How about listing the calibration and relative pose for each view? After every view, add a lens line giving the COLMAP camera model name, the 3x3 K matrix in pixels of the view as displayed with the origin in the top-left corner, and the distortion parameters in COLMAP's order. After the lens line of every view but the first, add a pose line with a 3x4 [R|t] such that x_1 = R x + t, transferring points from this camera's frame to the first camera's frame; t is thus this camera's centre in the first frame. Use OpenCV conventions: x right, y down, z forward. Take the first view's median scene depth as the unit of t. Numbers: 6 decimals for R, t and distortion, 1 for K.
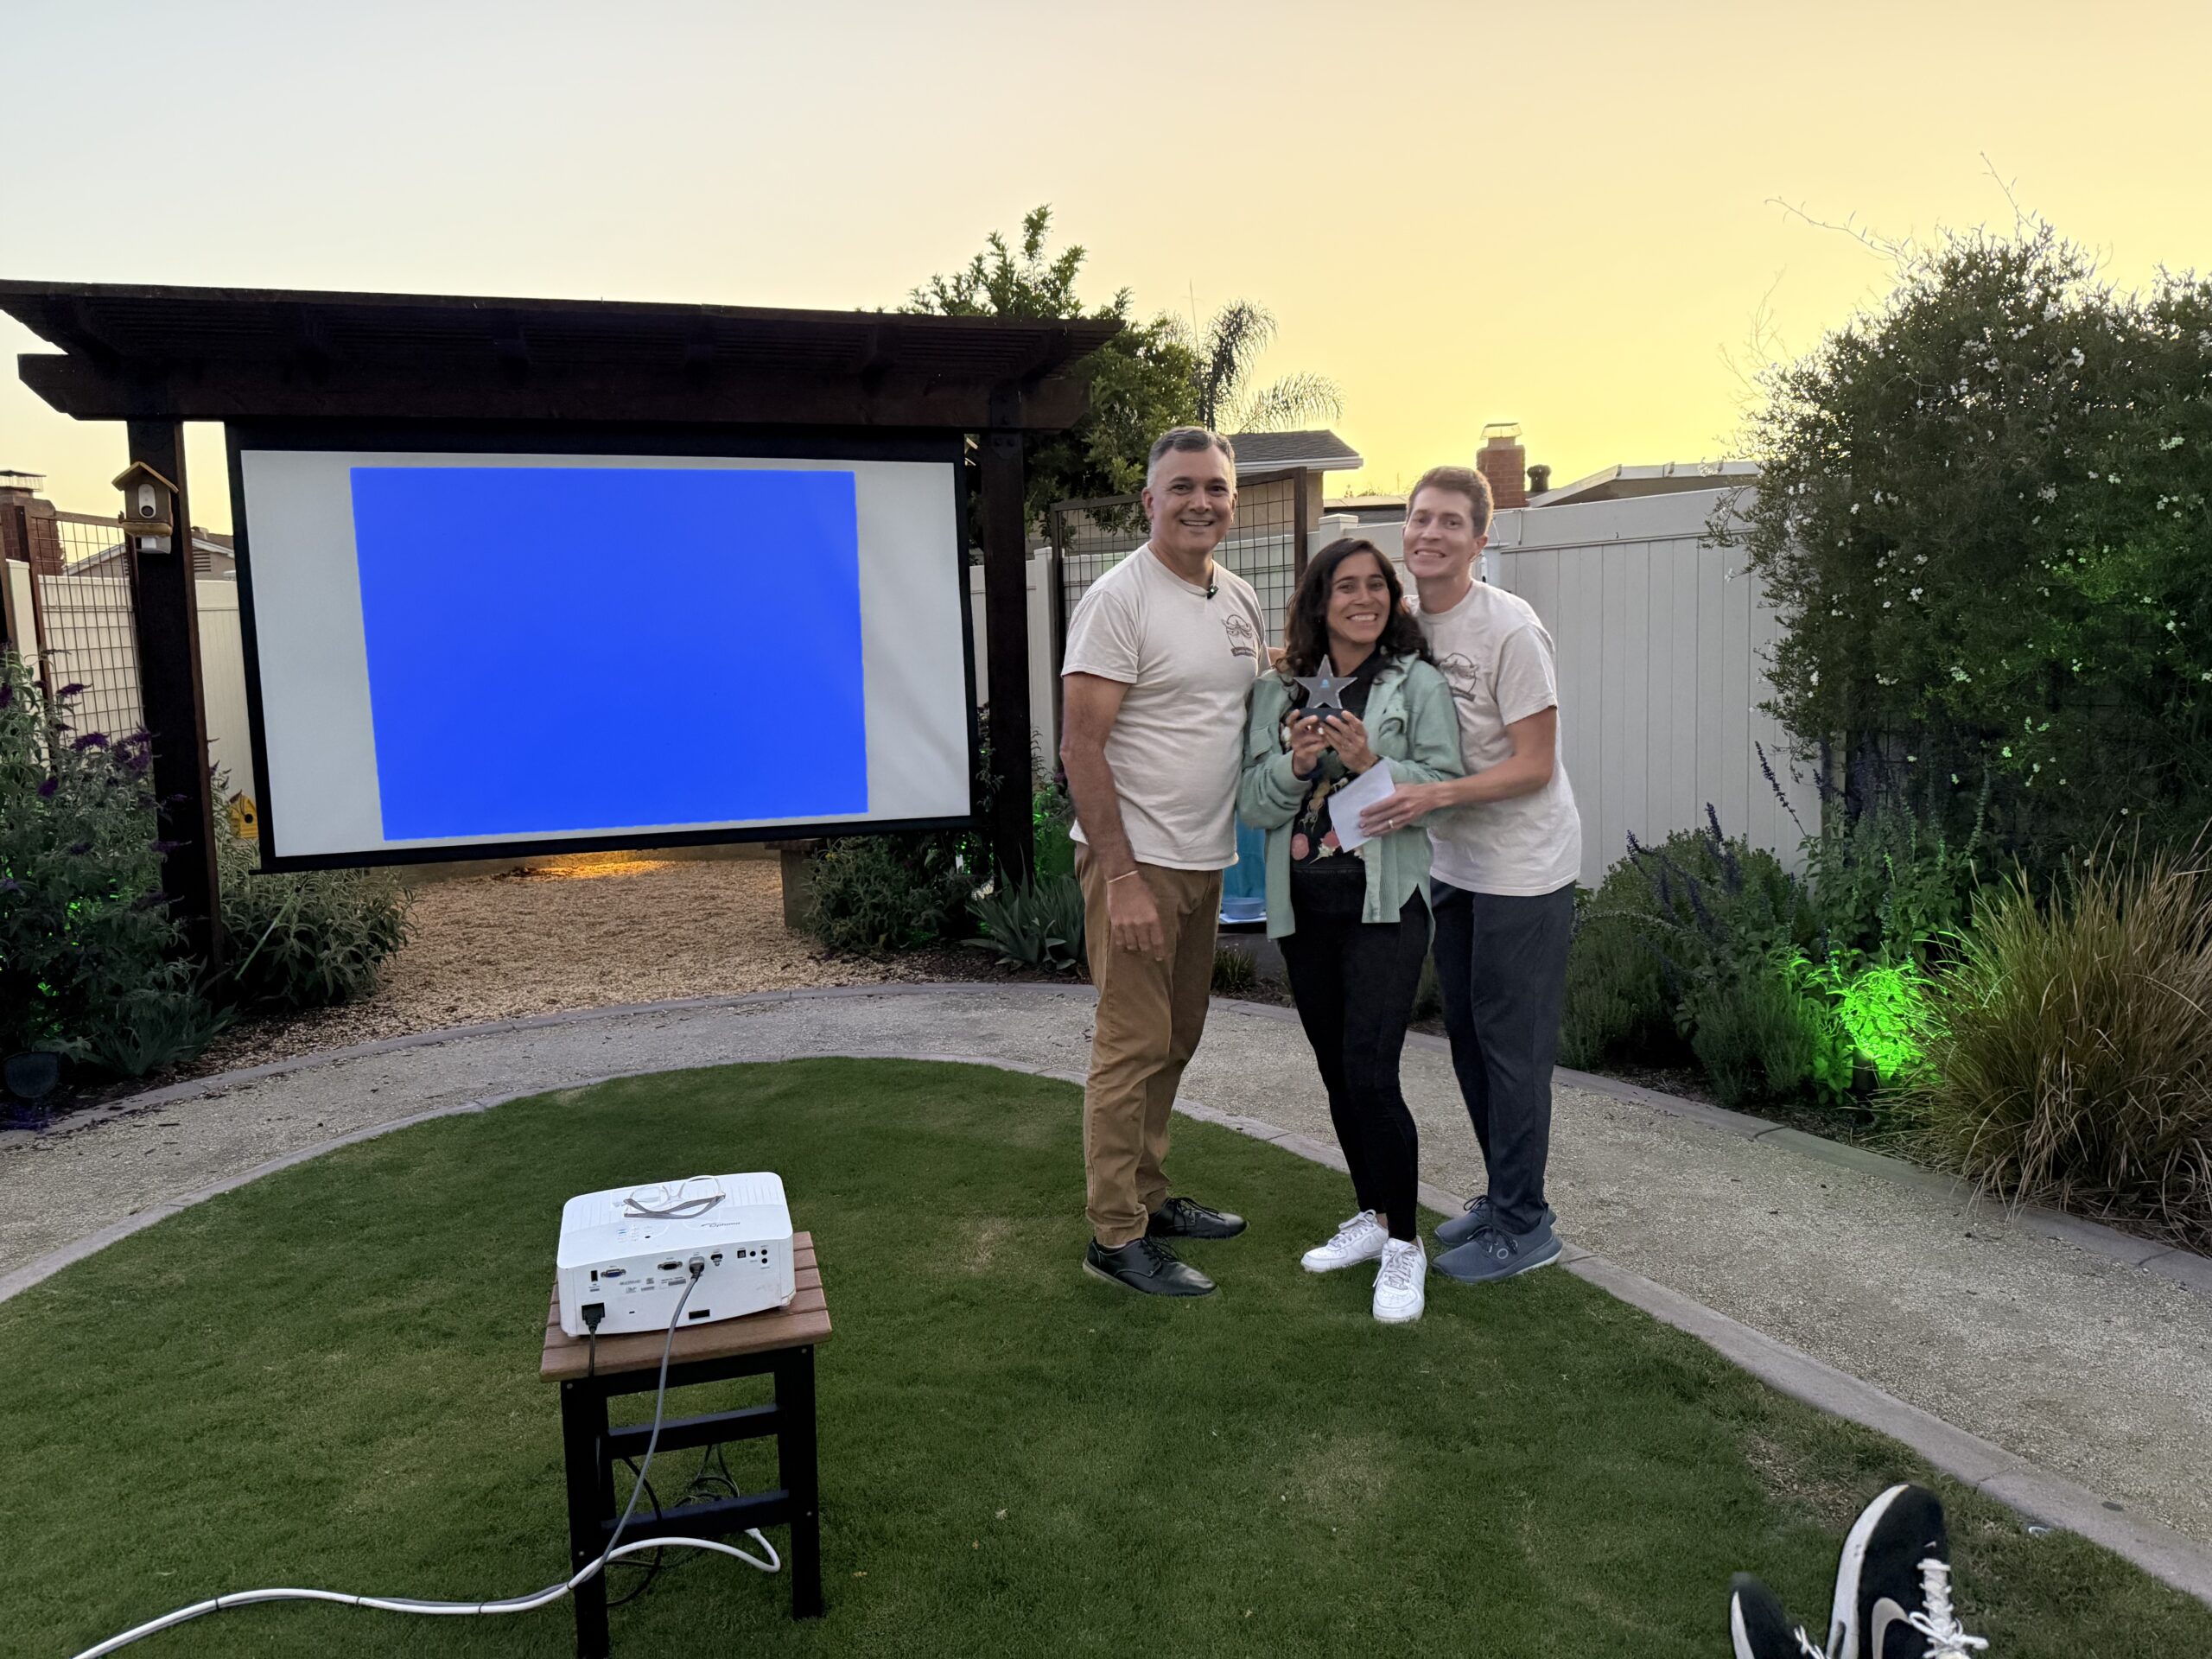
lens RADIAL K [[1599.5, 0, 1105.5], [0, 1599.5, 841.8], [0, 0, 1]] dist [0.007805, -0.020828]
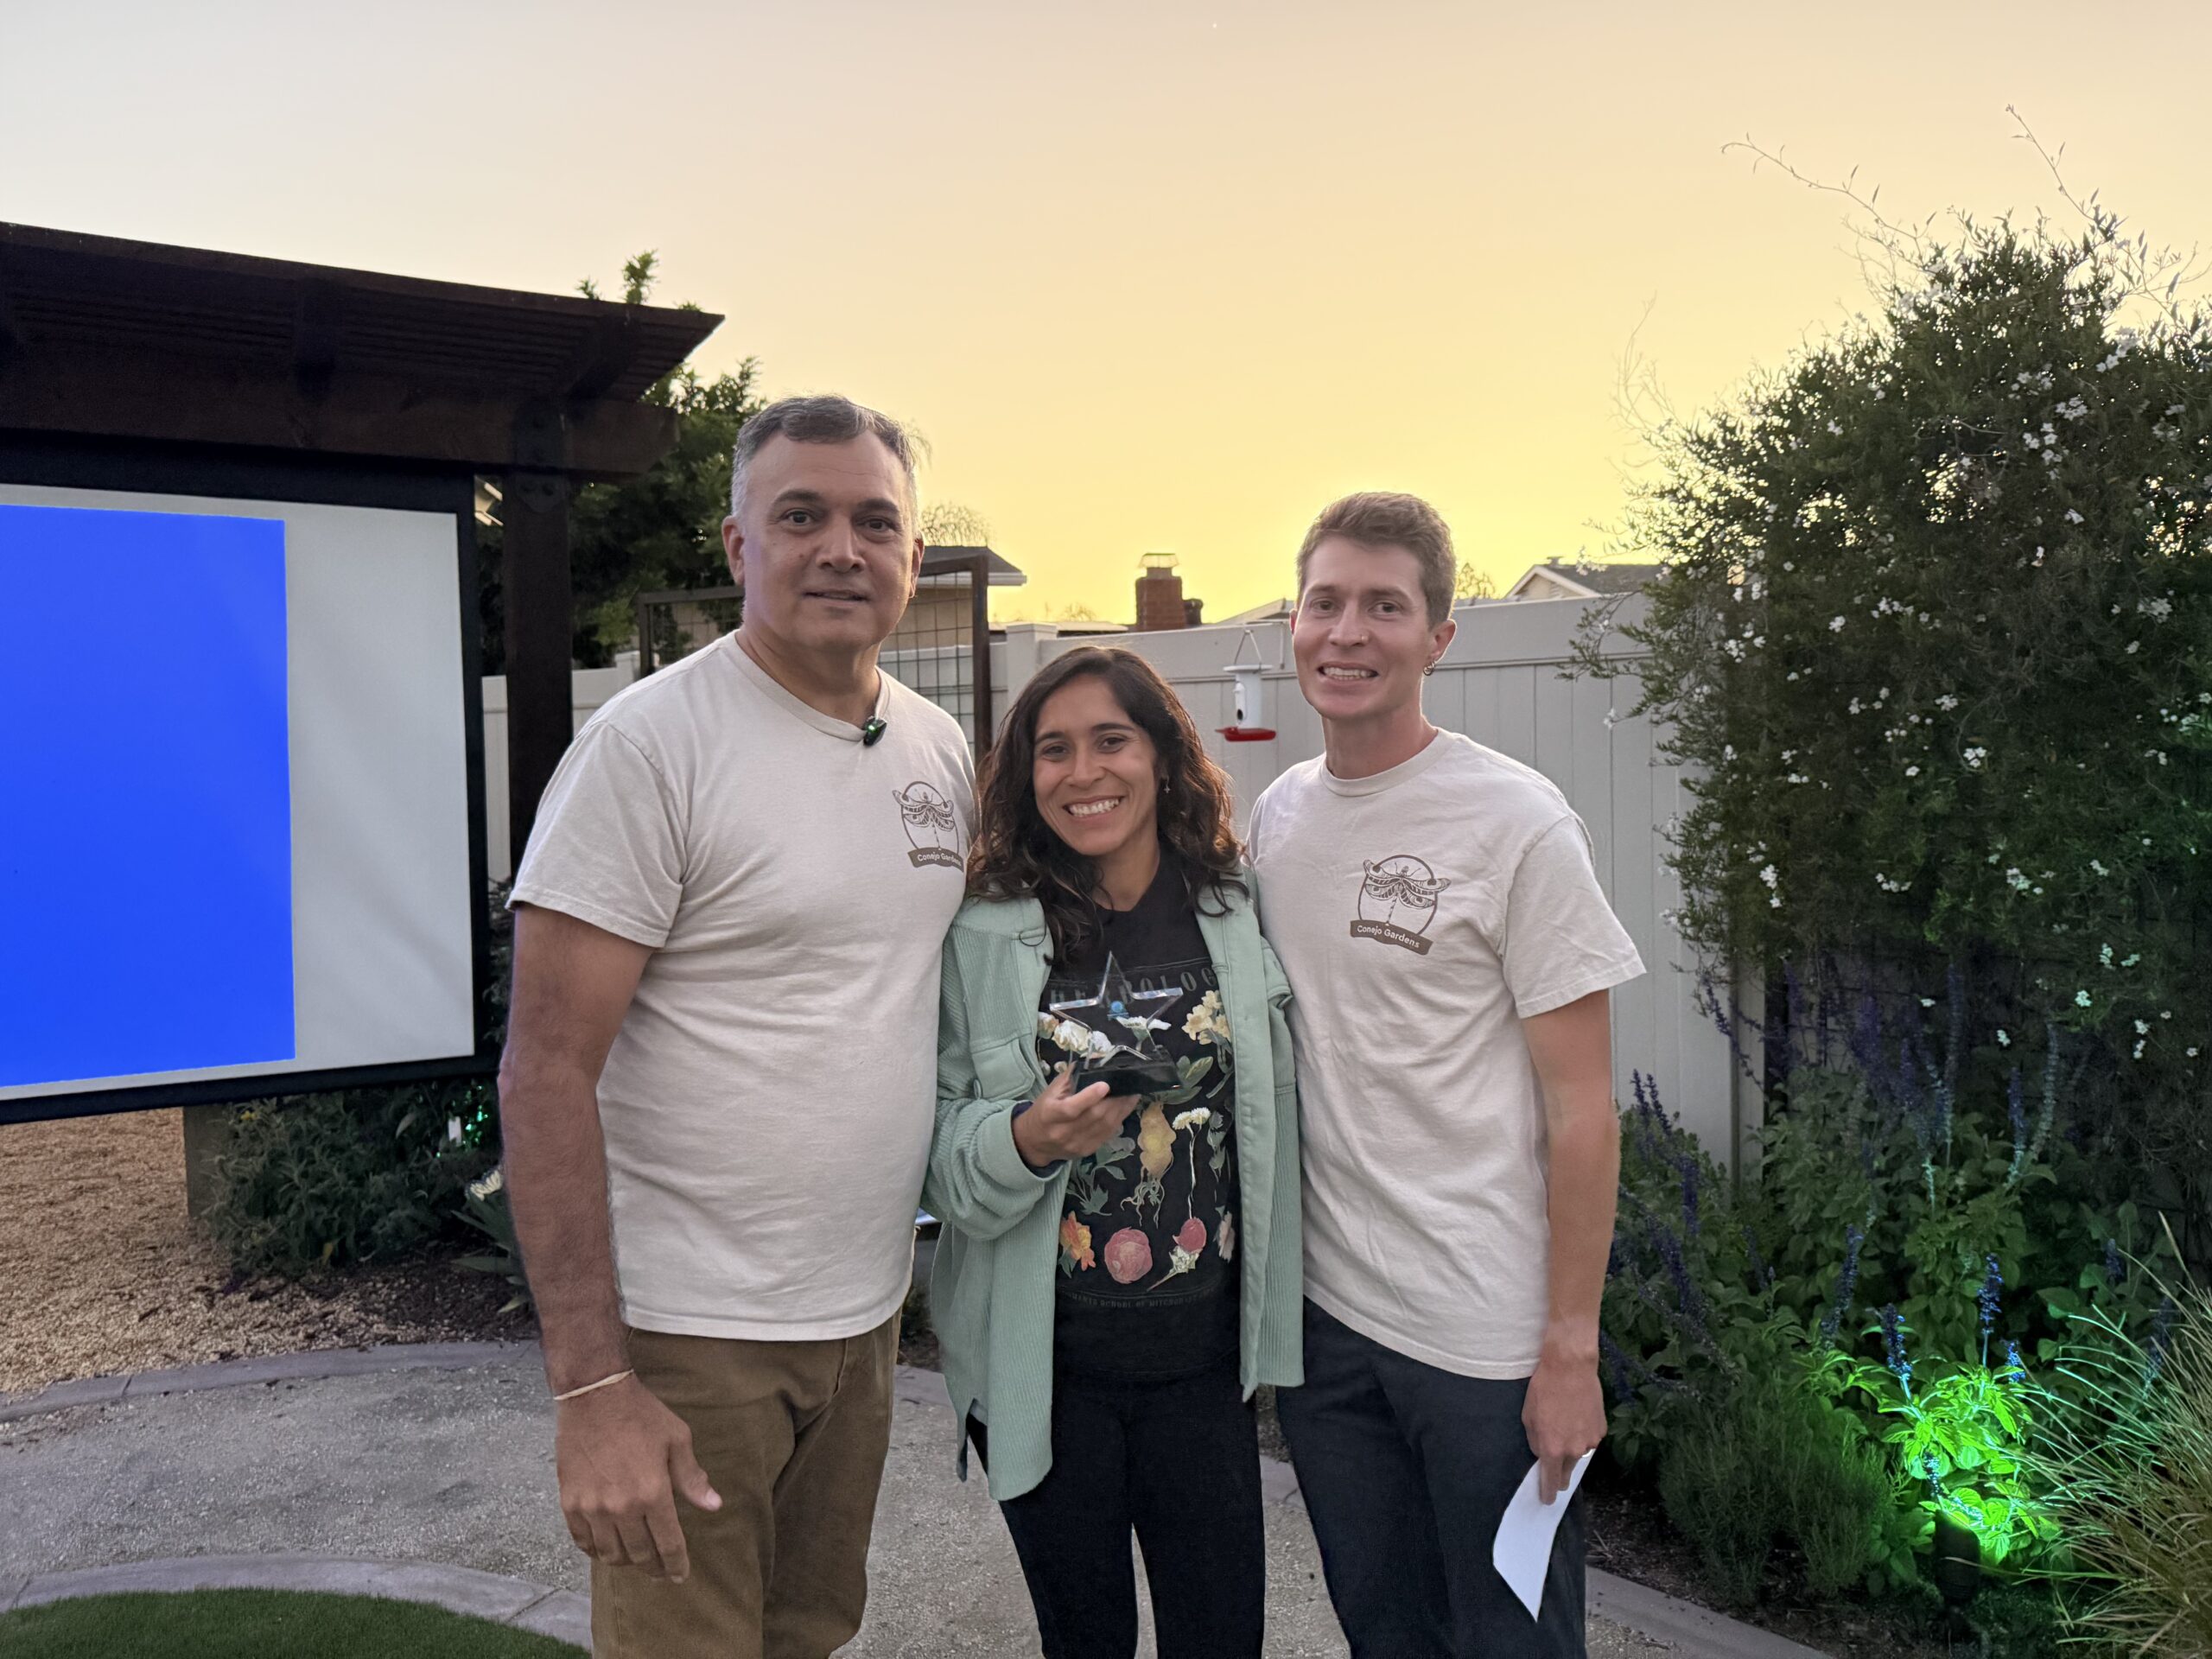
lens RADIAL K [[1204.1, 0, 1041.3], [0, 1204.1, 797.6], [0, 0, 1]] dist [0.022748, -0.004679]
pose [[0.974958, 0.007817, 0.222250, 0.034917], [0.009938, 0.996852, -0.078661, -0.098162], [-0.222165, 0.078900, 0.971811, 0.576117]]
